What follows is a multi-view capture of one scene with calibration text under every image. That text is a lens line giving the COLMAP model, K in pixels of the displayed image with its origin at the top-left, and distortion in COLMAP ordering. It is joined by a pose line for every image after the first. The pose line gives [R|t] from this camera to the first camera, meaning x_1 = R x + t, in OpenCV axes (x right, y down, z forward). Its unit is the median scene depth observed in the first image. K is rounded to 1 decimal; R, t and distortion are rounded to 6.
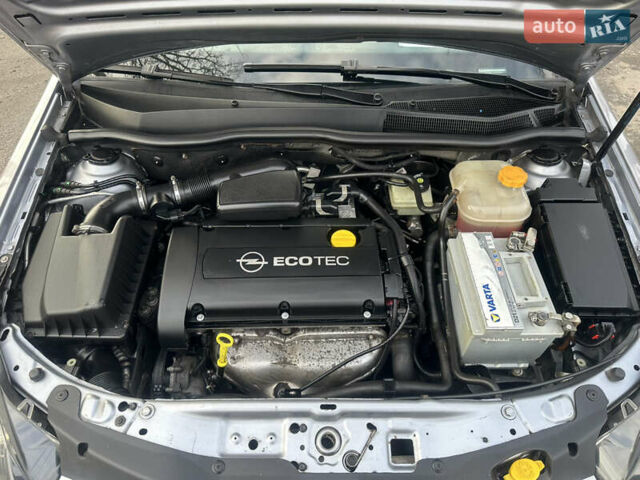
lens RADIAL K [[415.9, 0, 320.0], [0, 415.9, 240.0], [0, 0, 1]] dist [0.000678, -0.004904]
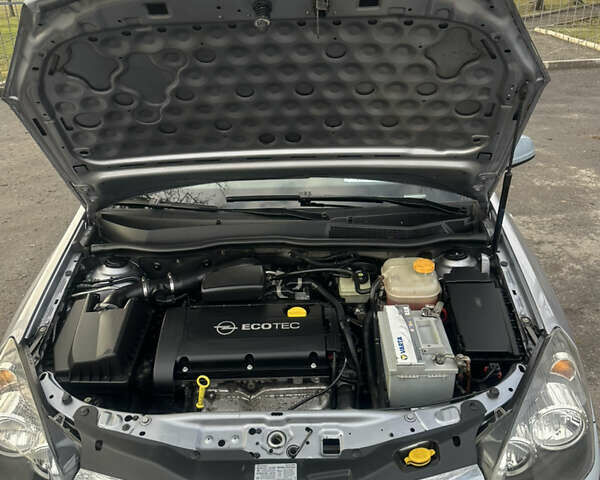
lens RADIAL K [[465.0, 0, 300.0], [0, 465.0, 240.0], [0, 0, 1]] dist [0.000309, -0.065971]
pose [[0.999565, -0.022986, -0.018452, 0.101159], [0.015679, 0.944719, -0.327505, 0.265625], [0.024960, 0.327074, 0.944669, -0.466296]]
